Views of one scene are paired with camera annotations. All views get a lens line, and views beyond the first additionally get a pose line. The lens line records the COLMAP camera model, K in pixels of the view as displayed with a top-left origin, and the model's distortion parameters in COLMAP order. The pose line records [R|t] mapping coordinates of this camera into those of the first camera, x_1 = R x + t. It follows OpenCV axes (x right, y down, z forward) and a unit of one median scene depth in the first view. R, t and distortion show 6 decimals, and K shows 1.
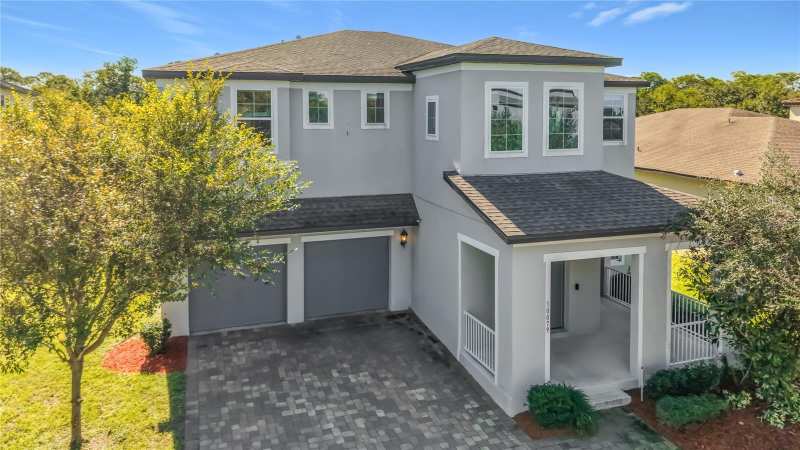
lens RADIAL K [[550.6, 0, 378.1], [0, 550.6, 133.8], [0, 0, 1]] dist [0.008570, -0.000883]
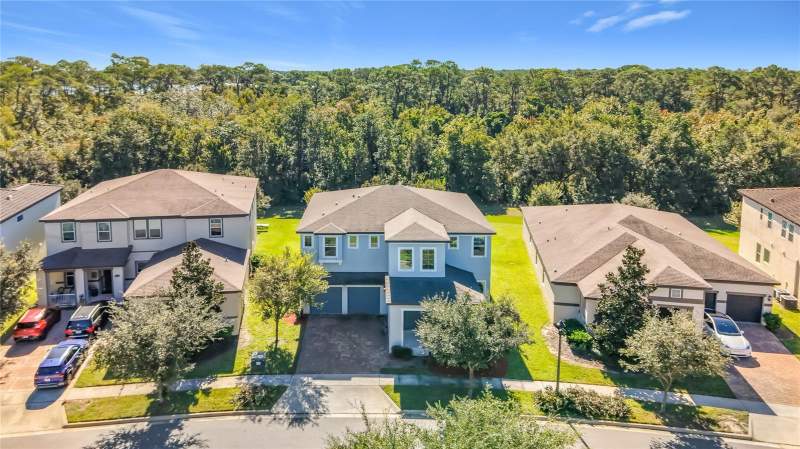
lens RADIAL K [[550.6, 0, 378.1], [0, 550.6, 133.3], [0, 0, 1]] dist [0.008570, -0.000883]
pose [[0.953305, 0.041870, -0.299094, 1.058944], [-0.020931, 0.997121, 0.072875, -1.023828], [0.301284, -0.063211, 0.951437, -2.048534]]
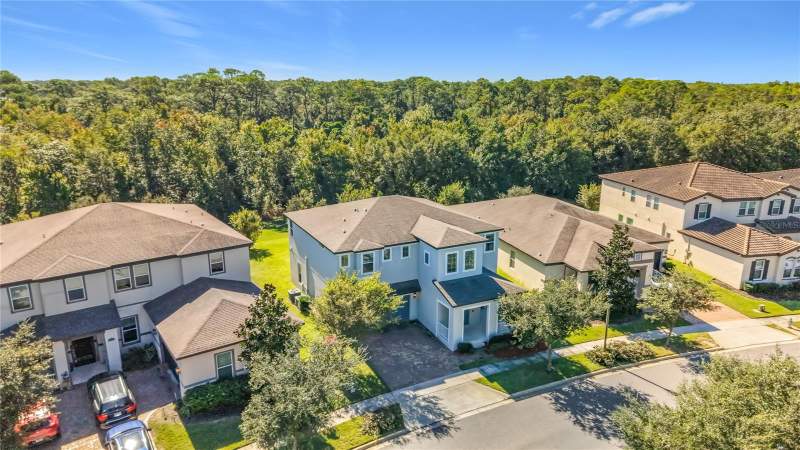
lens RADIAL K [[533.9, 0, 403.0], [0, 533.9, 197.8], [0, 0, 1]] dist [0.020158, -0.001728]
pose [[0.985679, -0.025462, 0.166696, -0.598769], [-0.002929, 0.985801, 0.167894, -1.000118], [-0.168604, -0.165978, 0.971609, -2.048571]]
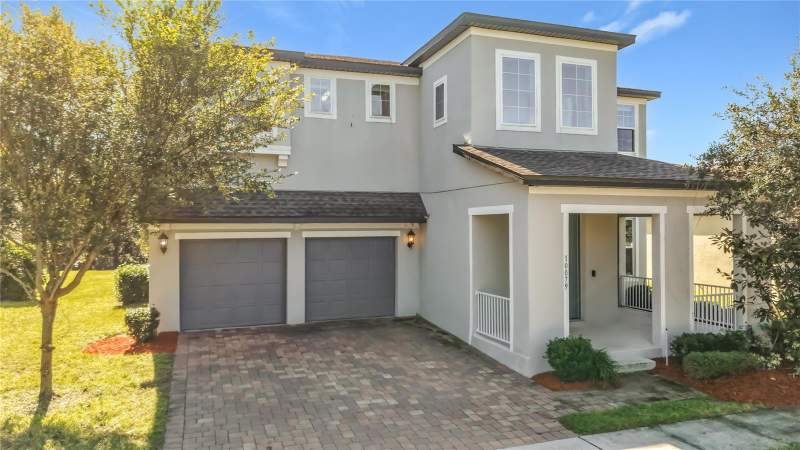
lens RADIAL K [[550.4, 0, 400.0], [0, 550.4, 225.0], [0, 0, 1]] dist [0.009367, -0.001640]
pose [[0.999493, -0.002372, 0.031751, -0.003033], [0.003763, 0.999033, -0.043802, 0.275475], [-0.031616, 0.043899, 0.998536, 0.068761]]
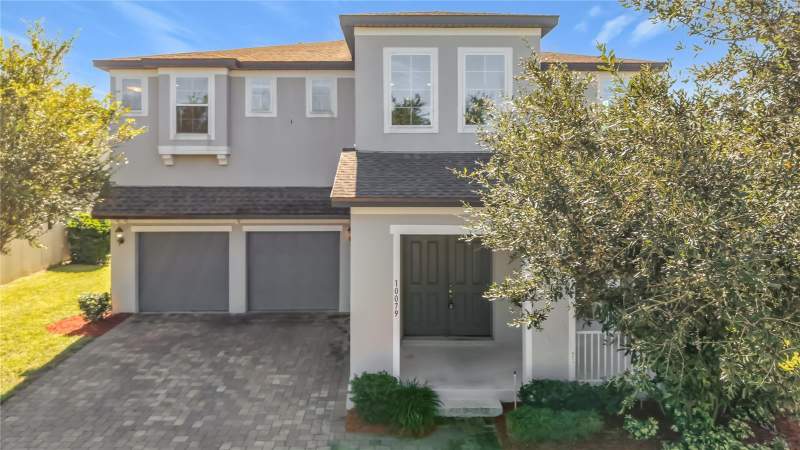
lens RADIAL K [[552.5, 0, 399.0], [0, 552.5, 169.7], [0, 0, 1]] dist [0.004909, -0.001373]
pose [[0.957008, 0.000879, -0.290060, 0.529536], [-0.014377, 0.998910, -0.044409, 0.159725], [0.289705, 0.046670, 0.955977, 0.158404]]
